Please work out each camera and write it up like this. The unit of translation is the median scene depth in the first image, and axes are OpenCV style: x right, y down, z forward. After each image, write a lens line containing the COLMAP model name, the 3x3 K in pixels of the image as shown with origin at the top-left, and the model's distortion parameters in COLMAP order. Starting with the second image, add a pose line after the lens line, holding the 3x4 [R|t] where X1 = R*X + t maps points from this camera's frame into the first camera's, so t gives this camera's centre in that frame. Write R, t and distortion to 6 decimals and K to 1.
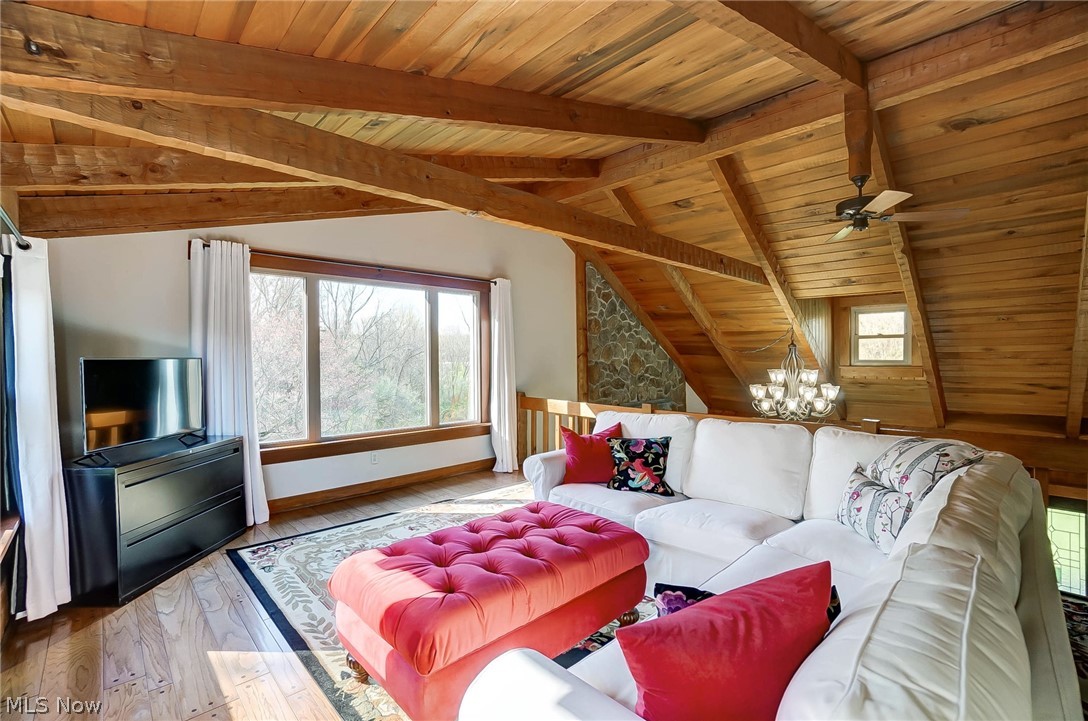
lens RADIAL K [[486.4, 0, 537.0], [0, 486.4, 354.8], [0, 0, 1]] dist [-0.059108, 0.019919]
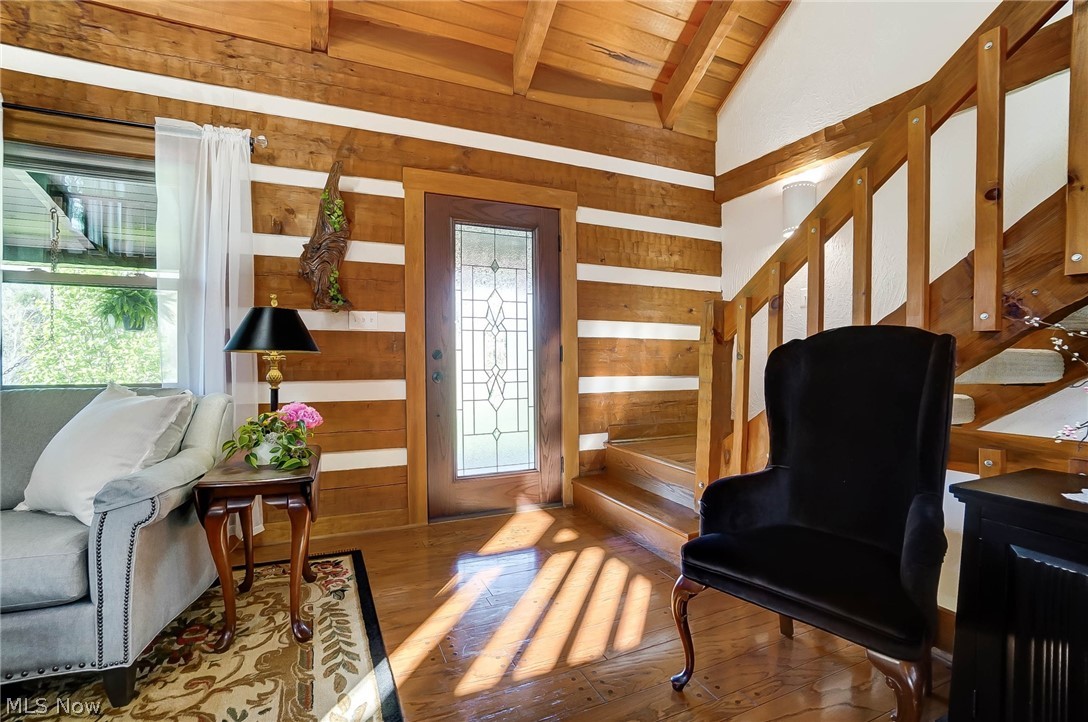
lens RADIAL K [[486.4, 0, 534.4], [0, 486.4, 368.2], [0, 0, 1]] dist [-0.059108, 0.019919]
pose [[0.344507, -0.007885, 0.938751, 0.513538], [0.003089, 0.999969, 0.007265, 0.412651], [-0.938779, 0.000397, 0.344521, 0.653316]]
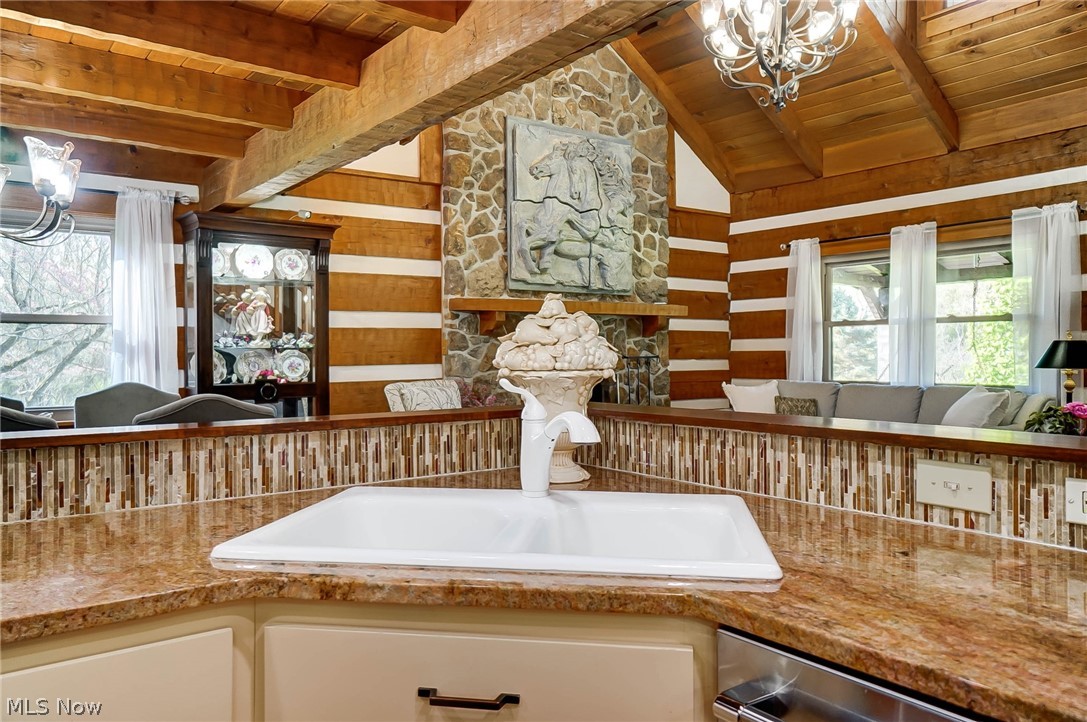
lens RADIAL K [[798.4, 0, 533.1], [0, 798.4, 362.0], [0, 0, 1]] dist [0.026535, 0.010993]
pose [[0.992209, -0.000996, -0.124581, 0.324198], [0.002719, 0.999903, 0.013662, 0.385554], [0.124555, -0.013895, 0.992115, 0.071315]]
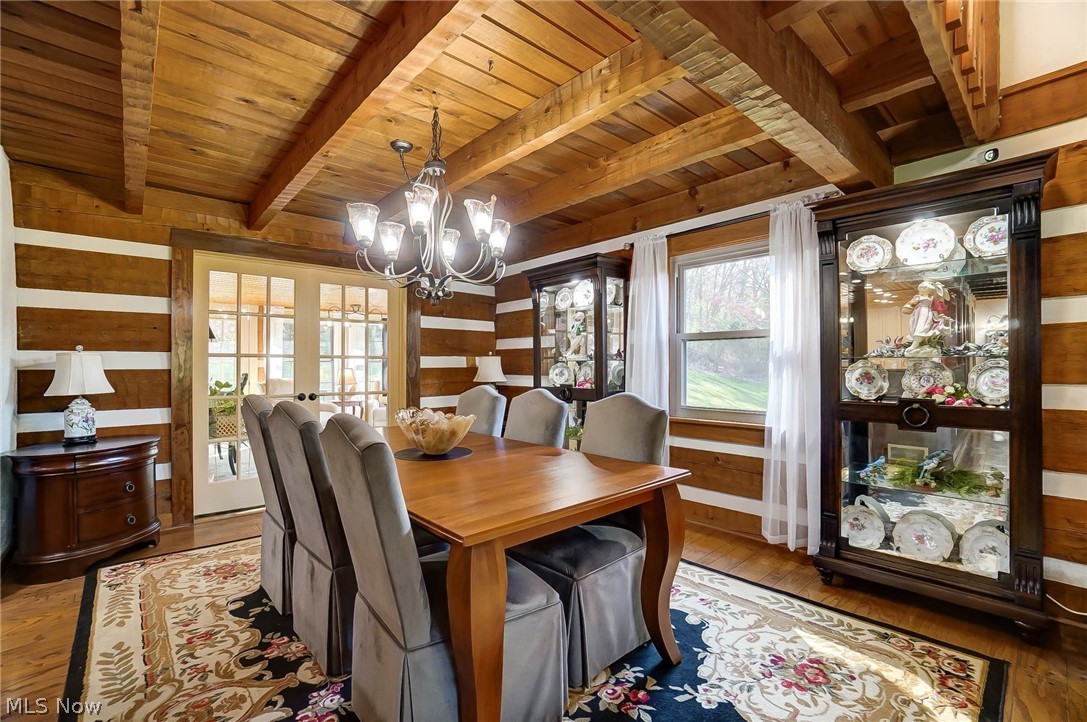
lens RADIAL K [[486.0, 0, 540.3], [0, 486.0, 356.8], [0, 0, 1]] dist [-0.059108, 0.019919]
pose [[-0.037724, -0.013952, -0.999191, 0.325427], [0.005828, 0.999882, -0.014181, 0.385611], [0.999271, -0.006358, -0.037638, 0.539774]]
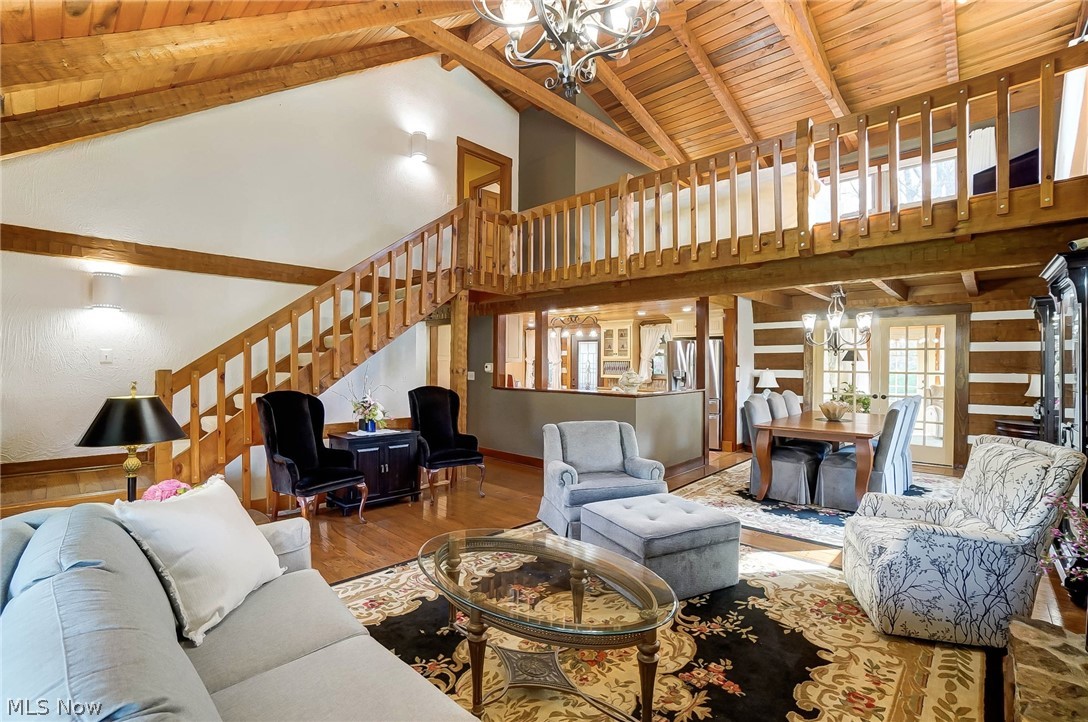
lens RADIAL K [[486.4, 0, 533.8], [0, 486.4, 362.1], [0, 0, 1]] dist [-0.059108, 0.019919]
pose [[-0.999427, -0.001211, -0.033813, 0.498252], [-0.001097, 0.999994, -0.003396, 0.356392], [0.033816, -0.003357, -0.999422, 1.216812]]
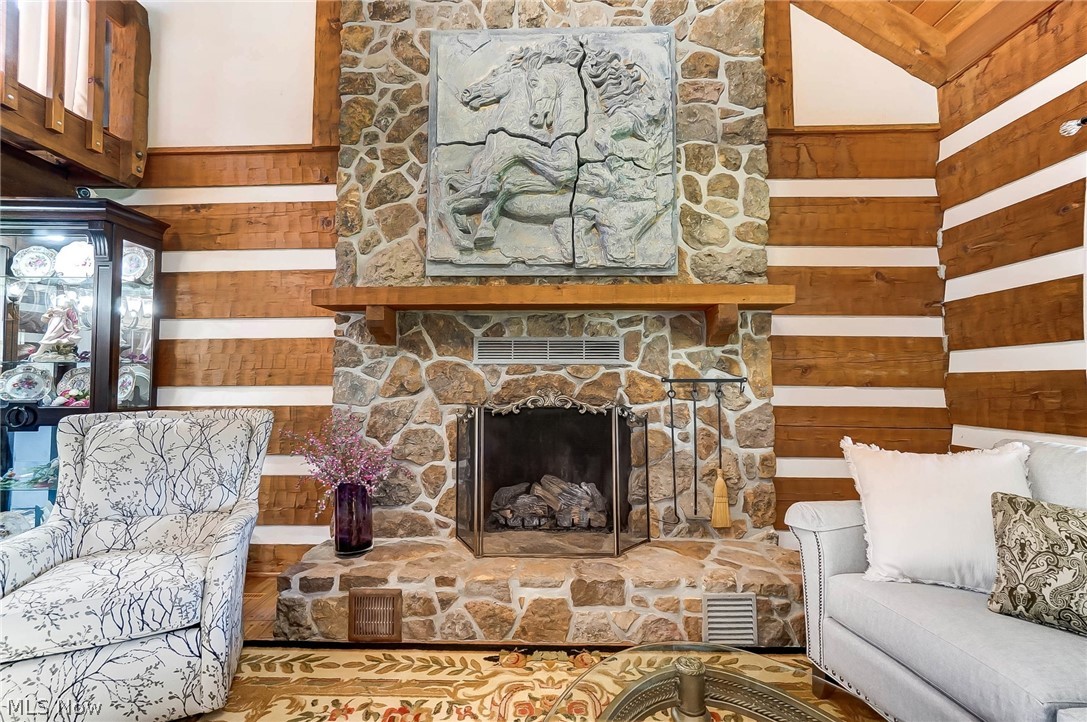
lens RADIAL K [[467.2, 0, 535.2], [0, 467.2, 361.2], [0, 0, 1]] dist [-0.008809, 0.005537]
pose [[0.705620, -0.027395, -0.708061, 0.504134], [-0.005562, 0.999007, -0.044196, 0.395870], [0.708569, 0.035124, 0.704767, 0.818068]]
